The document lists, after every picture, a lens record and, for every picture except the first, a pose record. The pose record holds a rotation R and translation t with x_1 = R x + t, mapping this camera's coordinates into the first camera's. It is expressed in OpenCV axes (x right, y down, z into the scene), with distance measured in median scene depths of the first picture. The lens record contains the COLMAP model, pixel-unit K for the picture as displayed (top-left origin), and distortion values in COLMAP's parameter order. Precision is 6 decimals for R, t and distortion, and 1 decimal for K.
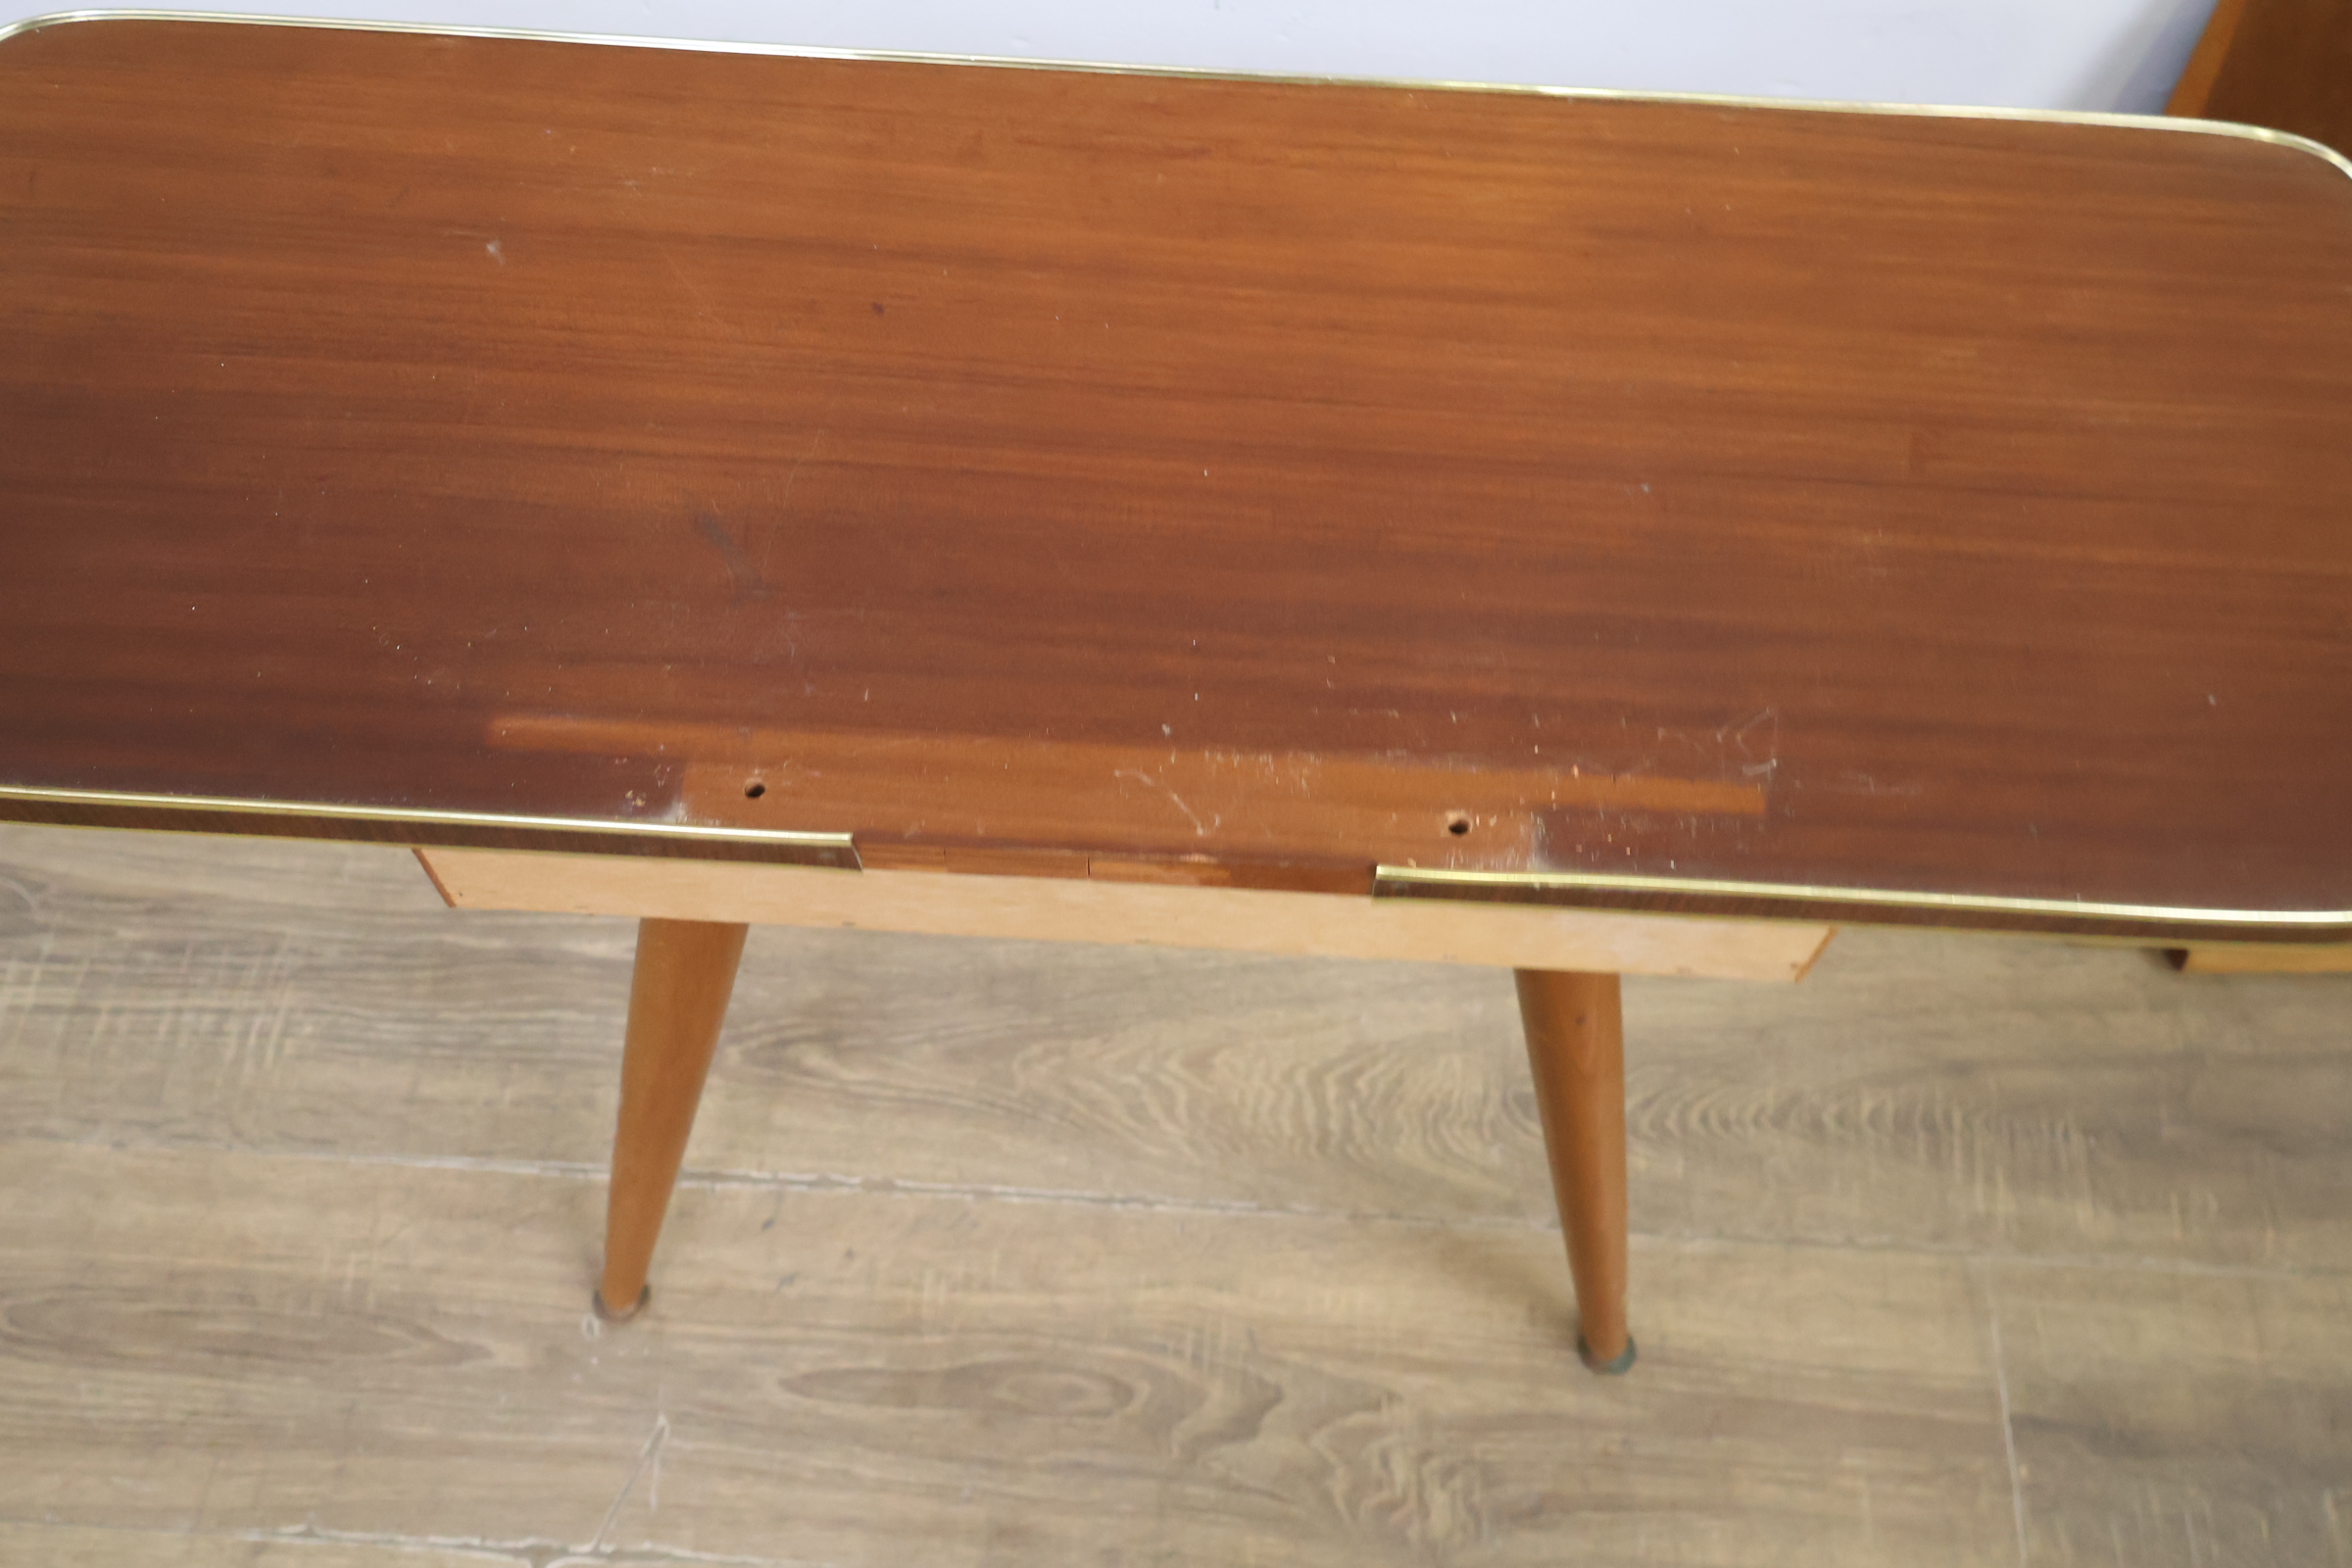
lens RADIAL K [[2140.9, 0, 1167.1], [0, 2140.9, 773.0], [0, 0, 1]] dist [-0.001041, 0.000000]
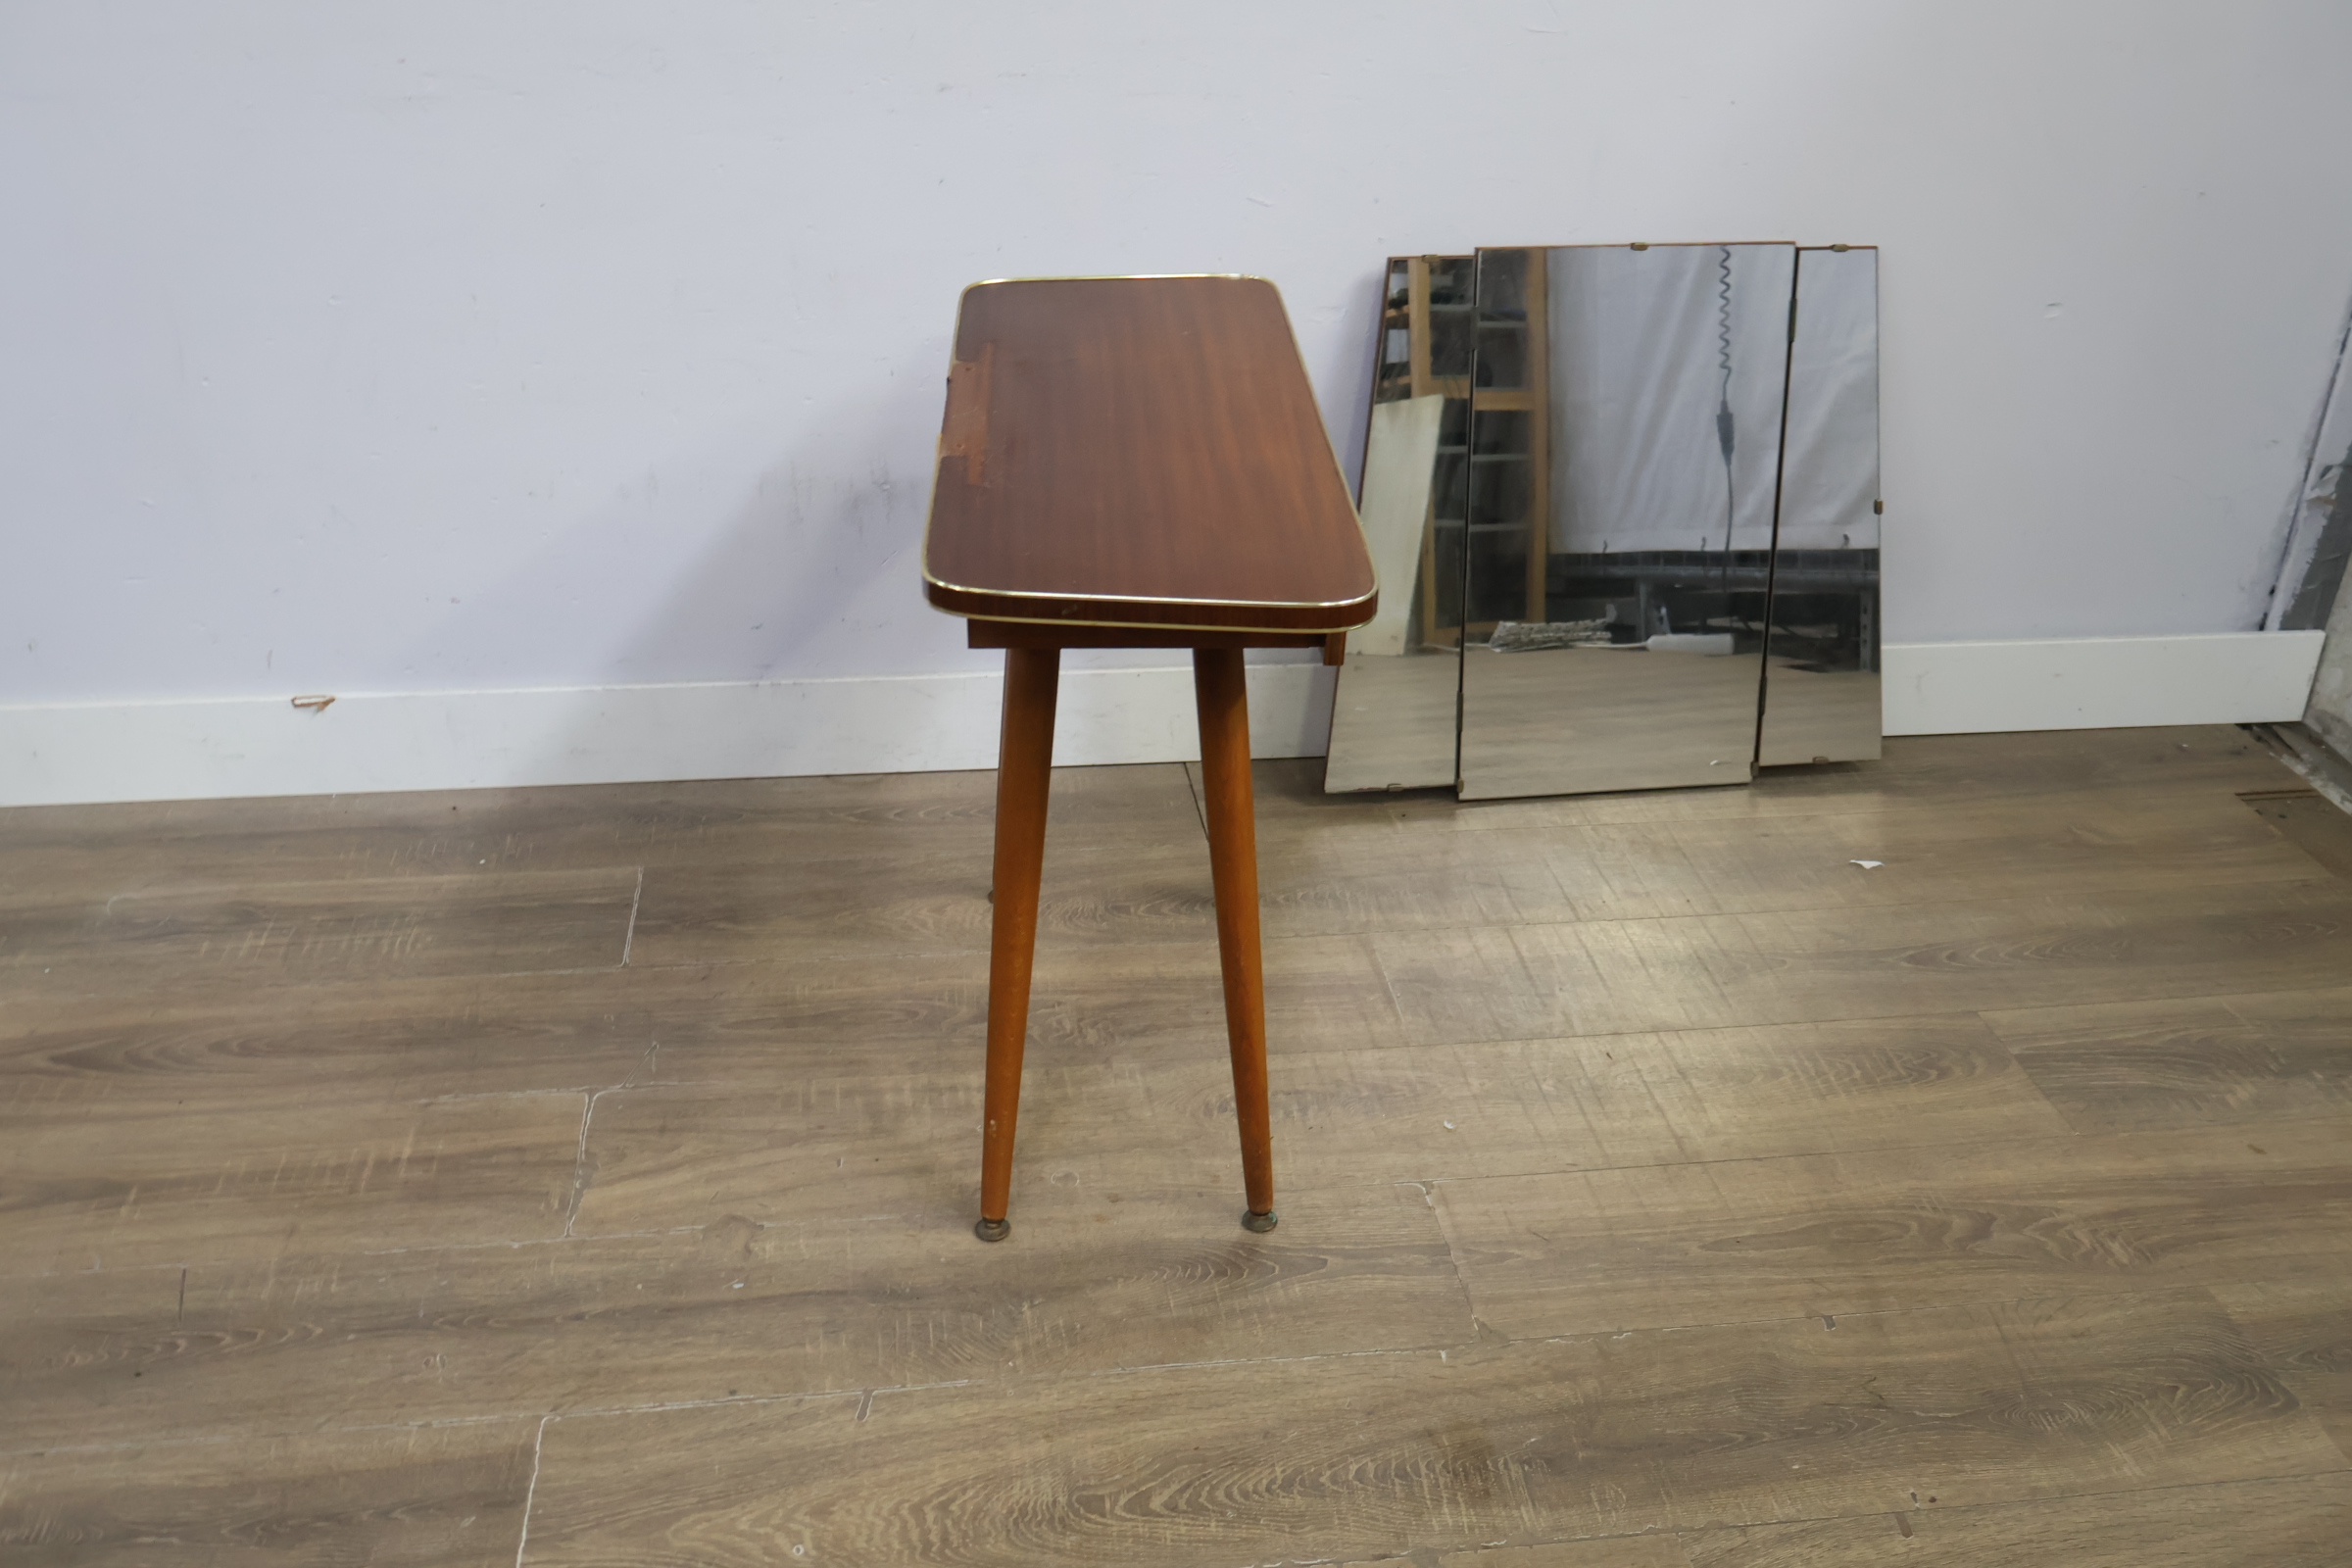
lens RADIAL K [[2140.9, 0, 1177.8], [0, 2140.9, 774.1], [0, 0, 1]] dist [-0.001041, 0.000000]
pose [[0.981980, -0.086959, 0.167792, -0.084950], [0.164257, 0.831810, -0.530200, 1.099968], [-0.093465, 0.548207, 0.831104, -0.628824]]
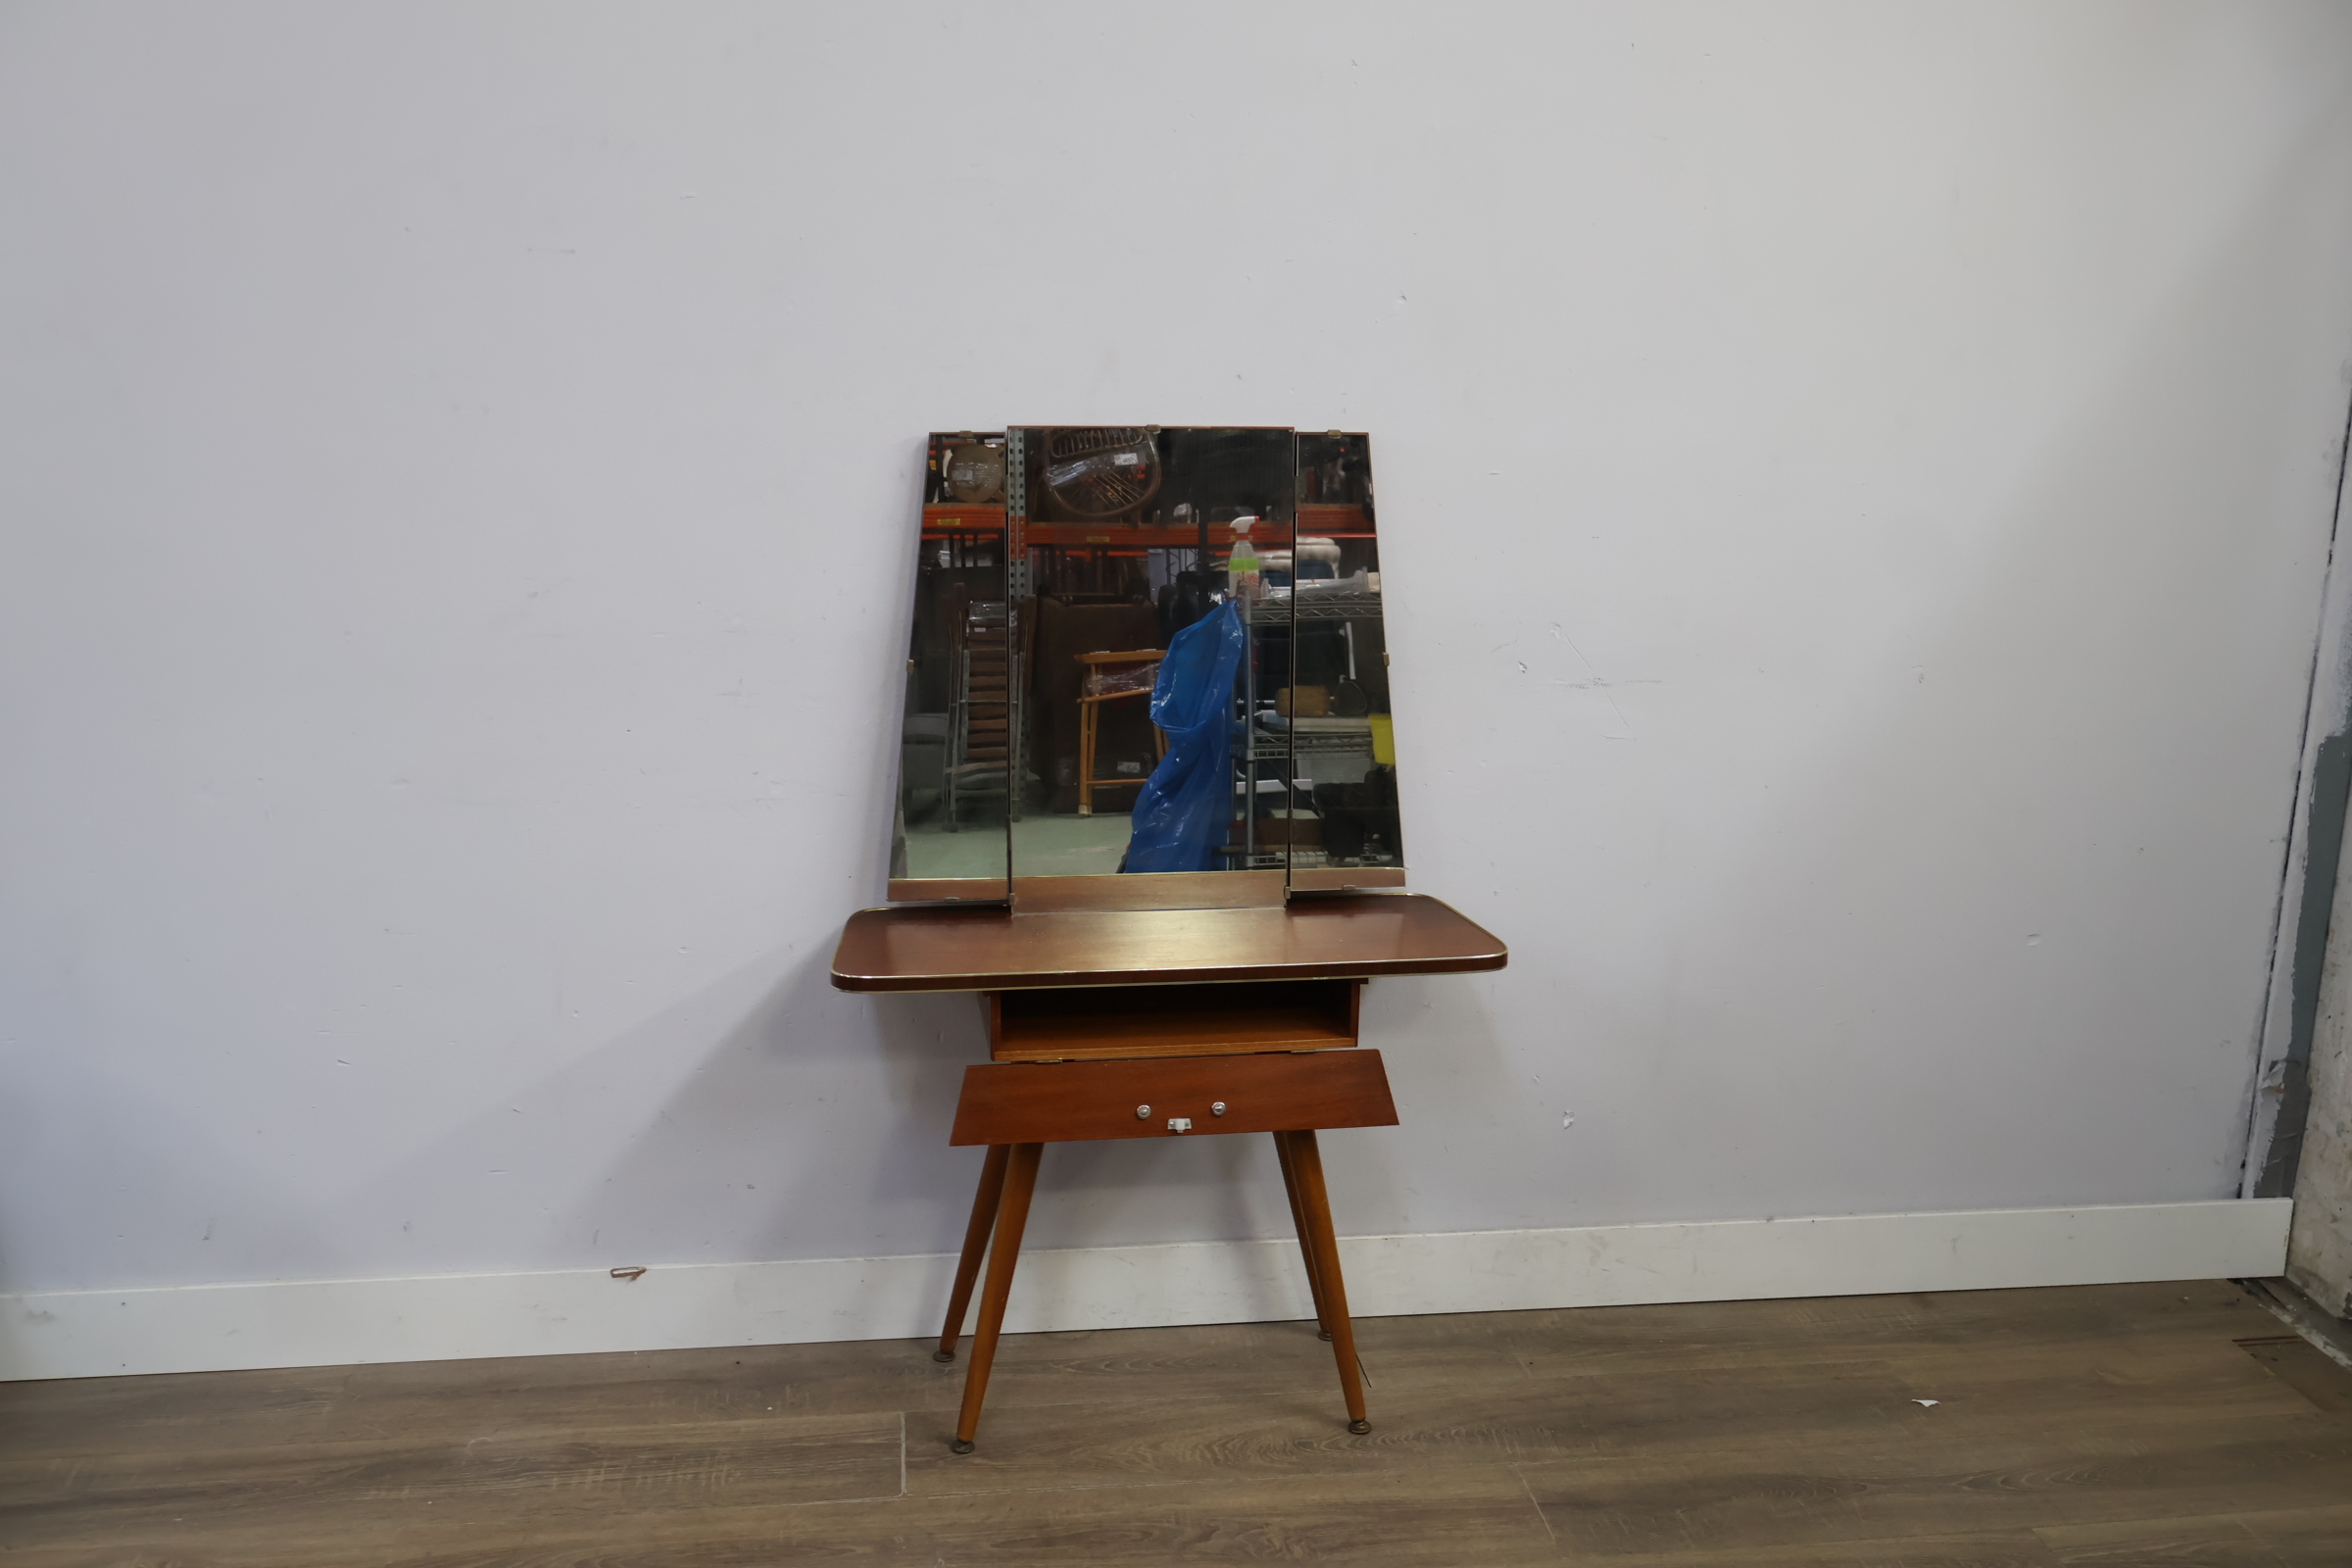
lens RADIAL K [[2140.9, 0, 1181.9], [0, 2140.9, 781.1], [0, 0, 1]] dist [-0.001041, 0.000000]
pose [[0.982260, -0.049905, 0.180762, -0.336953], [0.167119, 0.670239, -0.723084, 1.338294], [-0.085069, 0.740465, 0.666689, -1.014474]]
